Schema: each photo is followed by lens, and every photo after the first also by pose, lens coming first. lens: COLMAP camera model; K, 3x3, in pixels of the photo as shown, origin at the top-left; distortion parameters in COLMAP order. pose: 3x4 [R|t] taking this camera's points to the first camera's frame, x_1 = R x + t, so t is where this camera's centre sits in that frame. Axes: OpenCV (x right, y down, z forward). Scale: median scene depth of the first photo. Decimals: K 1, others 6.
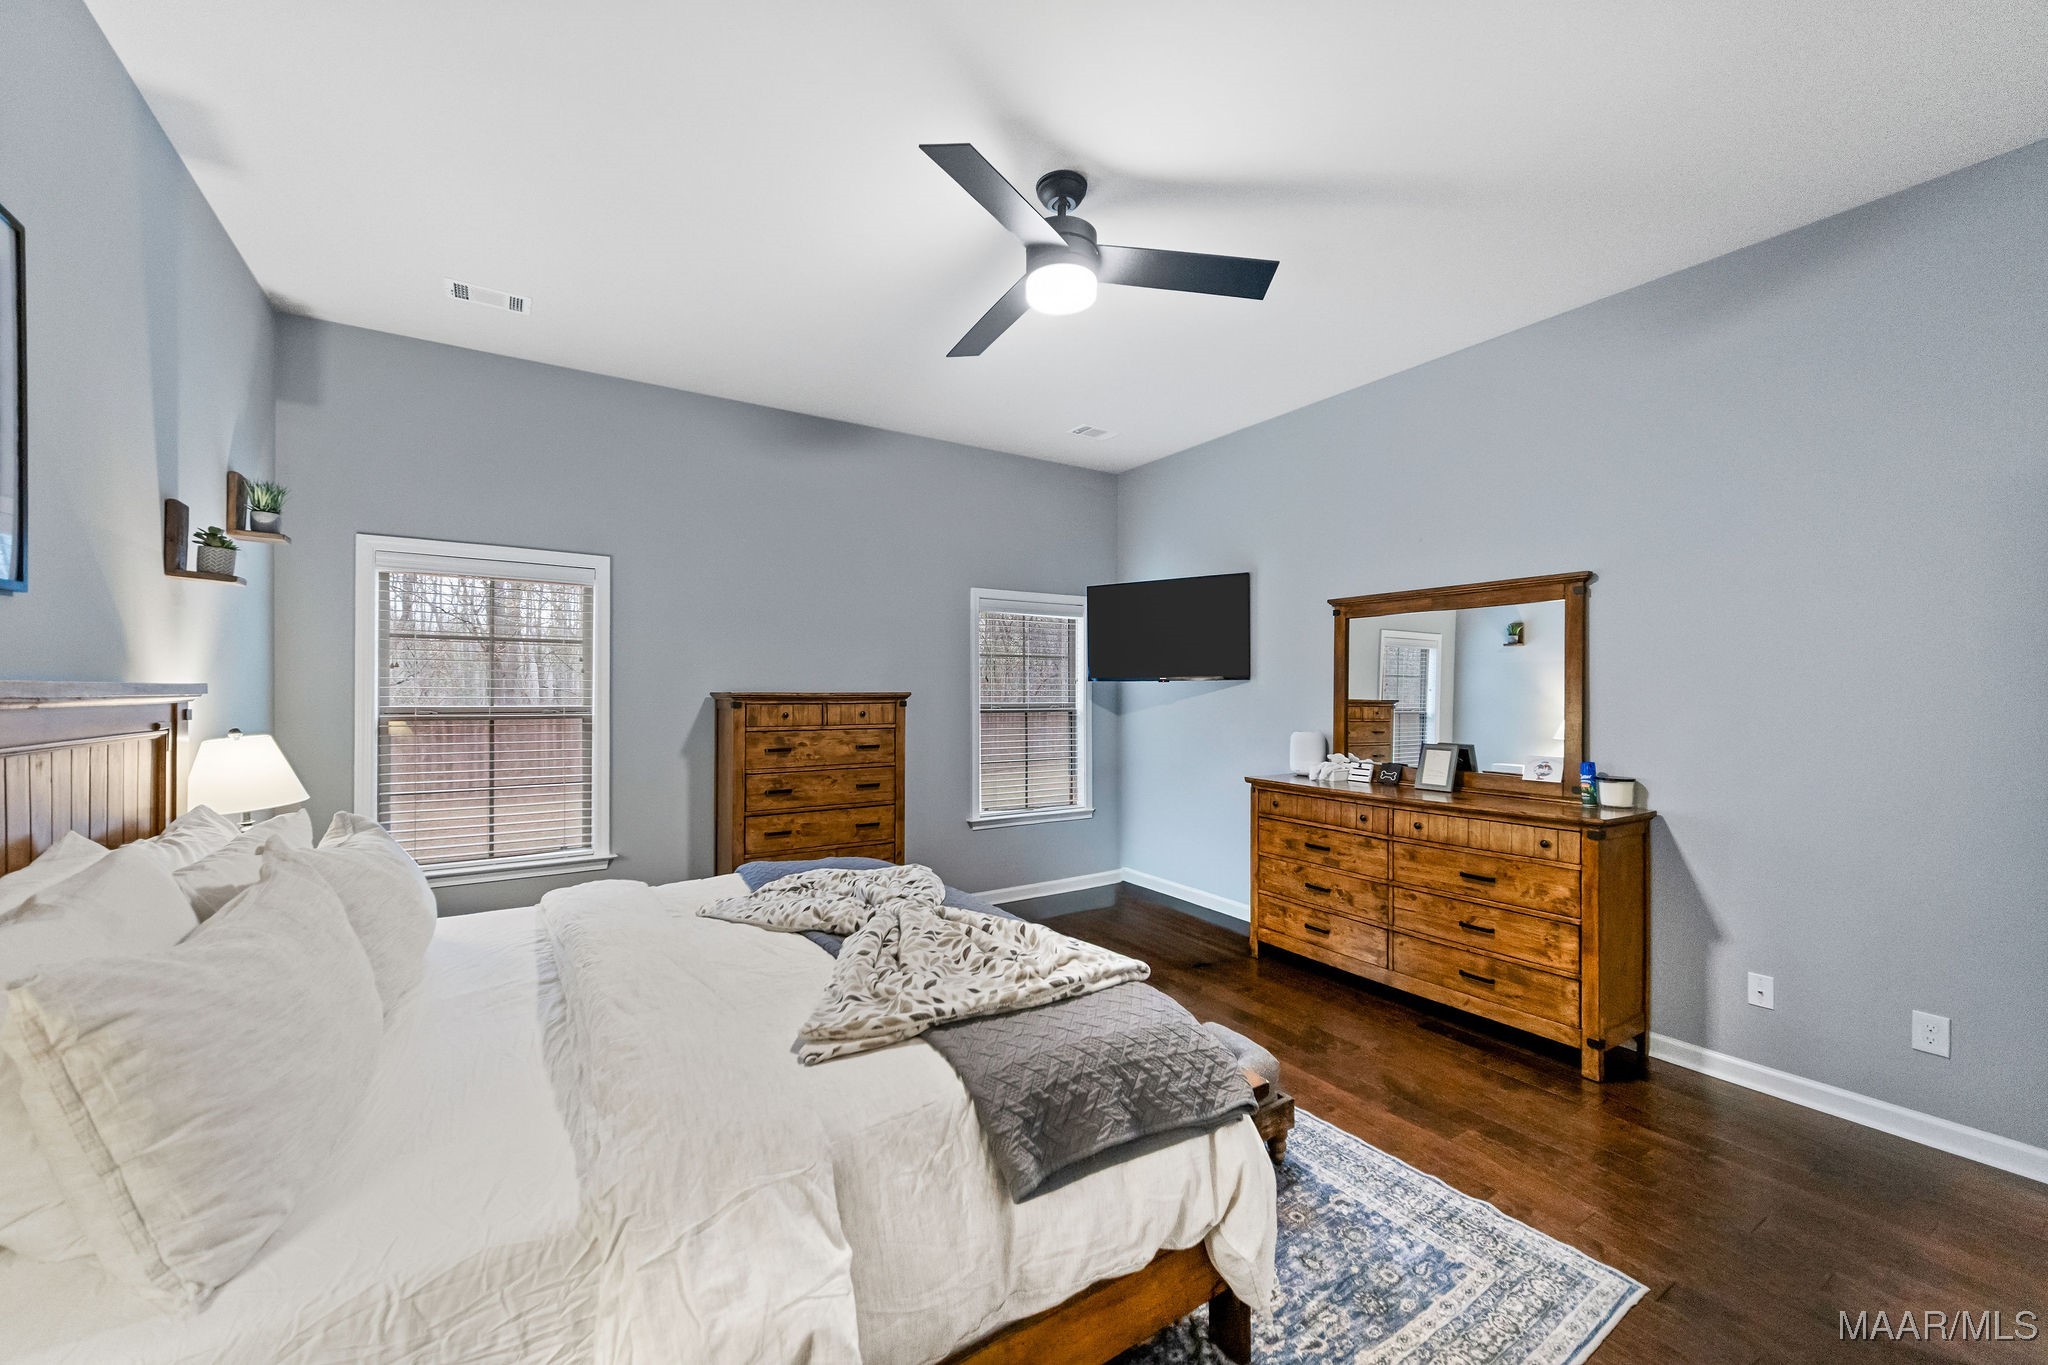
lens RADIAL K [[800.2, 0, 1031.4], [0, 800.2, 686.8], [0, 0, 1]] dist [0.023558, -0.000012]
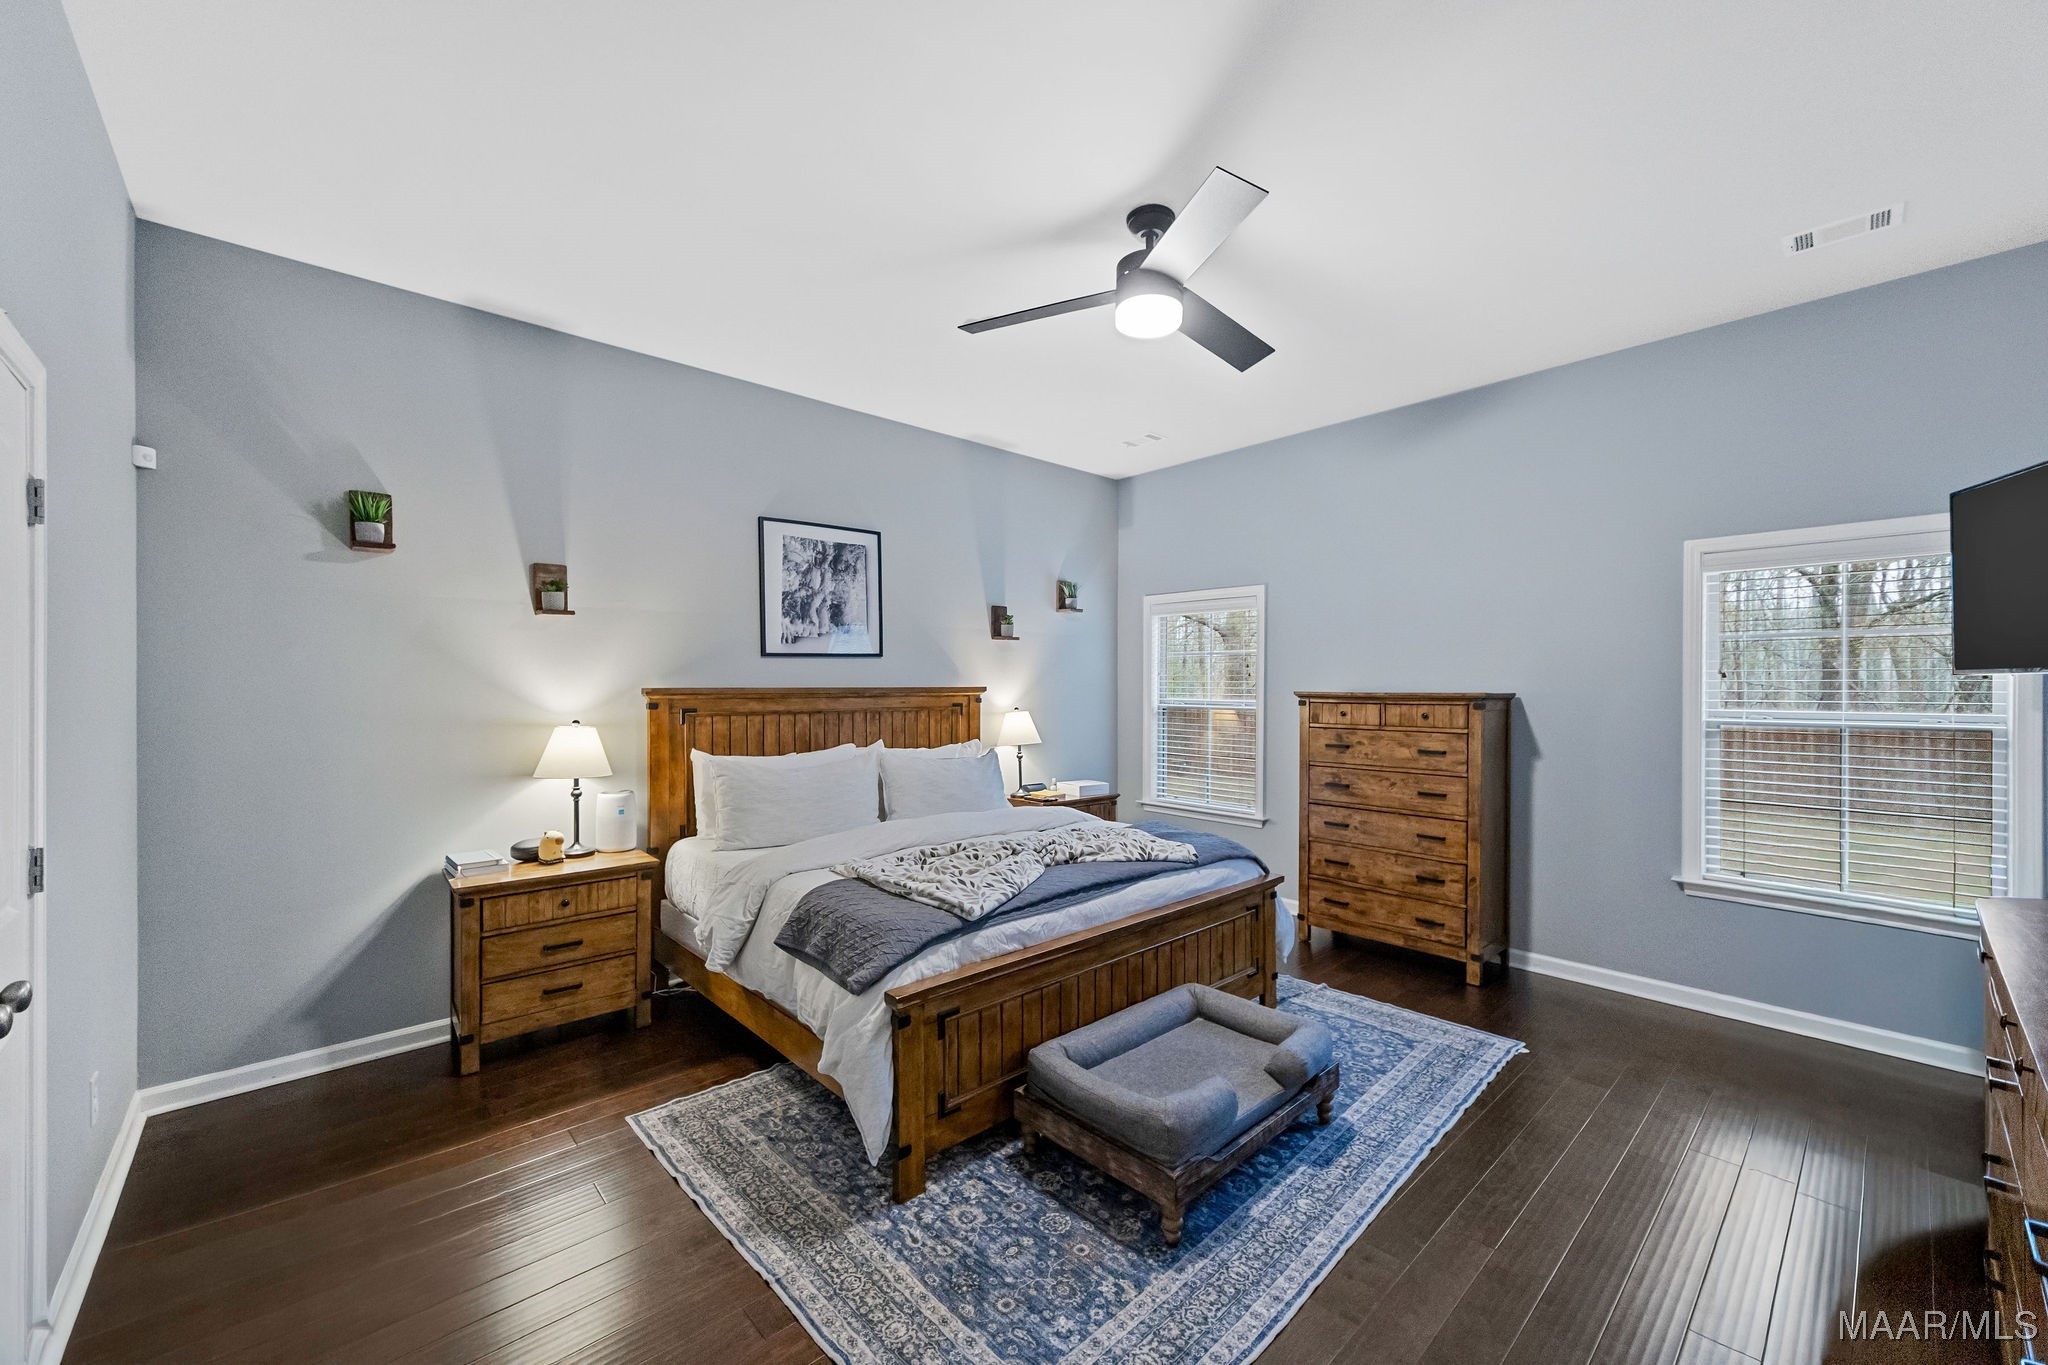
lens RADIAL K [[800.2, 0, 1030.9], [0, 800.2, 686.8], [0, 0, 1]] dist [0.023558, -0.000012]
pose [[0.161705, -0.004174, -0.986830, 0.651903], [0.000645, 0.999991, -0.004125, 0.003928], [0.986839, 0.000031, 0.161706, 0.413769]]
